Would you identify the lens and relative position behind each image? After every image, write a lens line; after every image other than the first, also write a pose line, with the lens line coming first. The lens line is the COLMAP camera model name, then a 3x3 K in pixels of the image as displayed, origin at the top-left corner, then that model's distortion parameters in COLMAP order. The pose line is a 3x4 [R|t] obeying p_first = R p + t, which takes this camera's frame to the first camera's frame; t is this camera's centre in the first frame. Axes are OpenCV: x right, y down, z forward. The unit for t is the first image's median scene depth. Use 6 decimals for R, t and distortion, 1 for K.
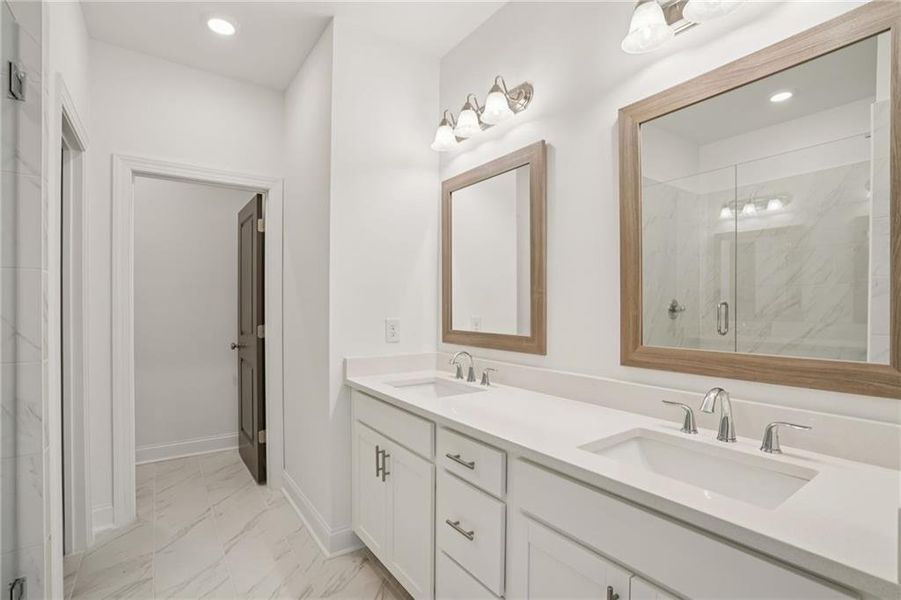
lens RADIAL K [[434.6, 0, 446.4], [0, 434.6, 308.0], [0, 0, 1]] dist [-0.036881, 0.016264]
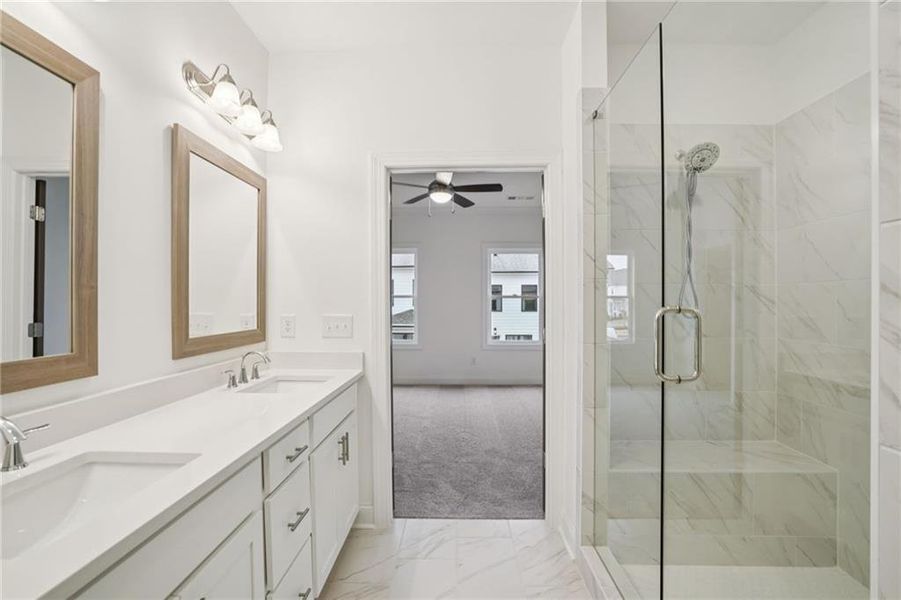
lens RADIAL K [[434.6, 0, 434.7], [0, 434.6, 302.9], [0, 0, 1]] dist [-0.036881, 0.016264]
pose [[-0.808138, -0.000495, 0.588992, -0.552790], [0.001334, 0.999996, 0.002671, -0.009528], [-0.588991, 0.002944, -0.808134, 1.070411]]
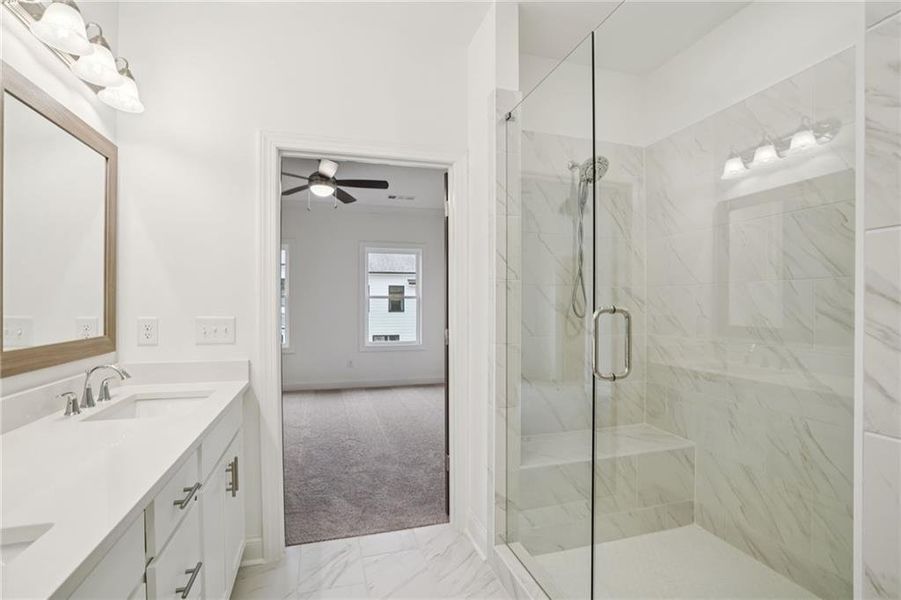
lens RADIAL K [[434.6, 0, 442.9], [0, 434.6, 303.0], [0, 0, 1]] dist [-0.036881, 0.016264]
pose [[-0.953567, -0.000646, 0.301180, -0.474151], [0.000099, 0.999997, 0.002458, -0.009017], [-0.301181, 0.002374, -0.953564, 1.060929]]
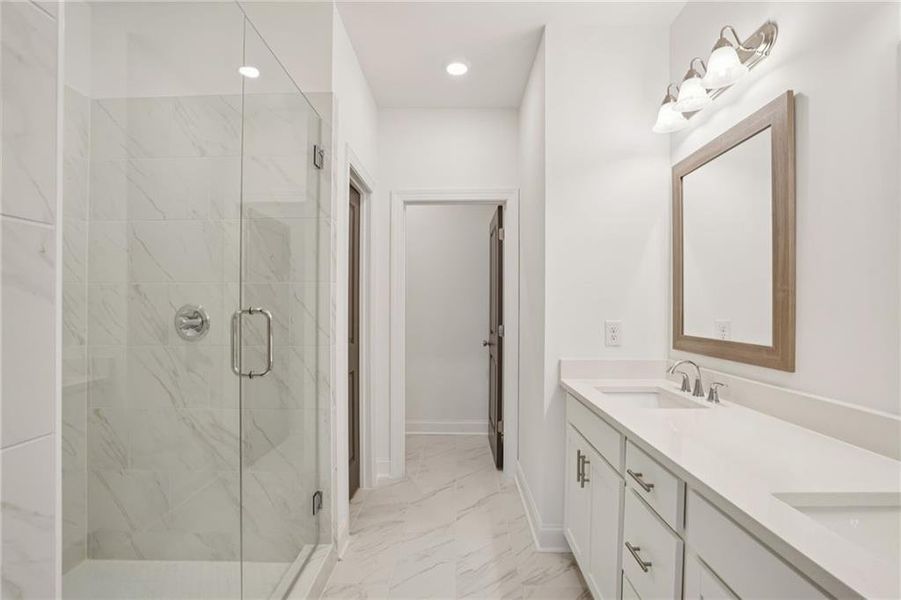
lens RADIAL K [[434.6, 0, 440.5], [0, 434.6, 309.3], [0, 0, 1]] dist [-0.036881, 0.016264]
pose [[0.807694, 0.001390, -0.589600, 0.146497], [-0.001512, 0.999999, 0.000286, -0.000812], [0.589599, 0.000661, 0.807696, 0.022749]]
